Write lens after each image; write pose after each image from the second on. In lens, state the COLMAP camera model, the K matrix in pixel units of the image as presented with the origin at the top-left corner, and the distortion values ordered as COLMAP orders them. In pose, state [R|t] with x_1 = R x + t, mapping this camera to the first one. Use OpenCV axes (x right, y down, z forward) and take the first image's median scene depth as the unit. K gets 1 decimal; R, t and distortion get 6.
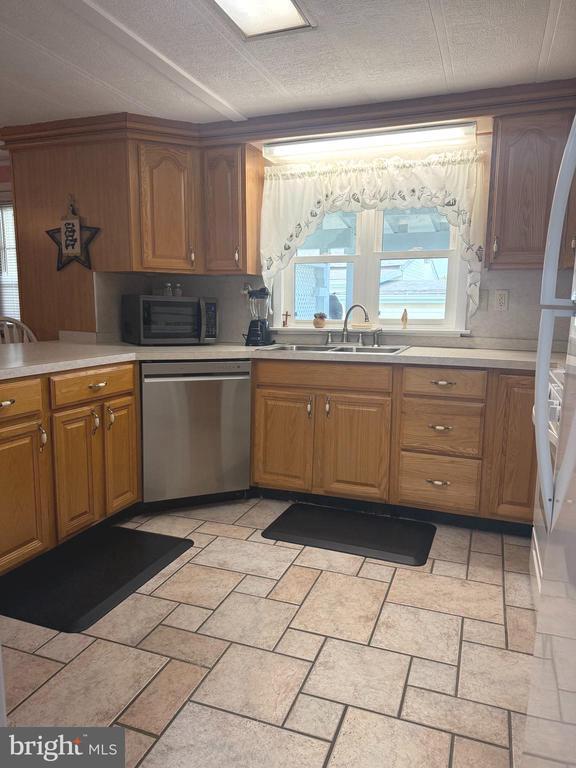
lens RADIAL K [[542.5, 0, 292.0], [0, 542.5, 385.2], [0, 0, 1]] dist [0.102957, -0.180224]
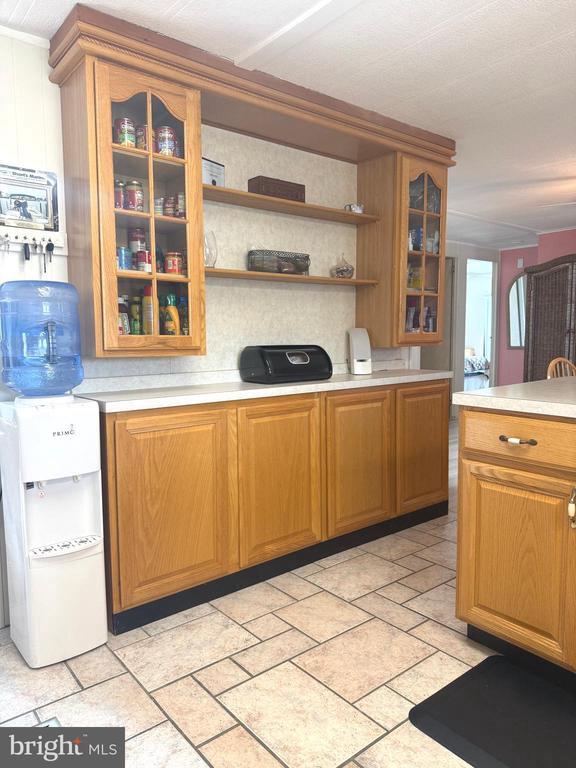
lens RADIAL K [[542.5, 0, 292.0], [0, 542.5, 385.2], [0, 0, 1]] dist [0.102957, -0.180224]
pose [[-0.505105, 0.071442, -0.860096, 0.253244], [-0.125981, 0.979791, 0.155368, -0.097585], [0.853814, 0.186833, -0.485897, 0.804097]]
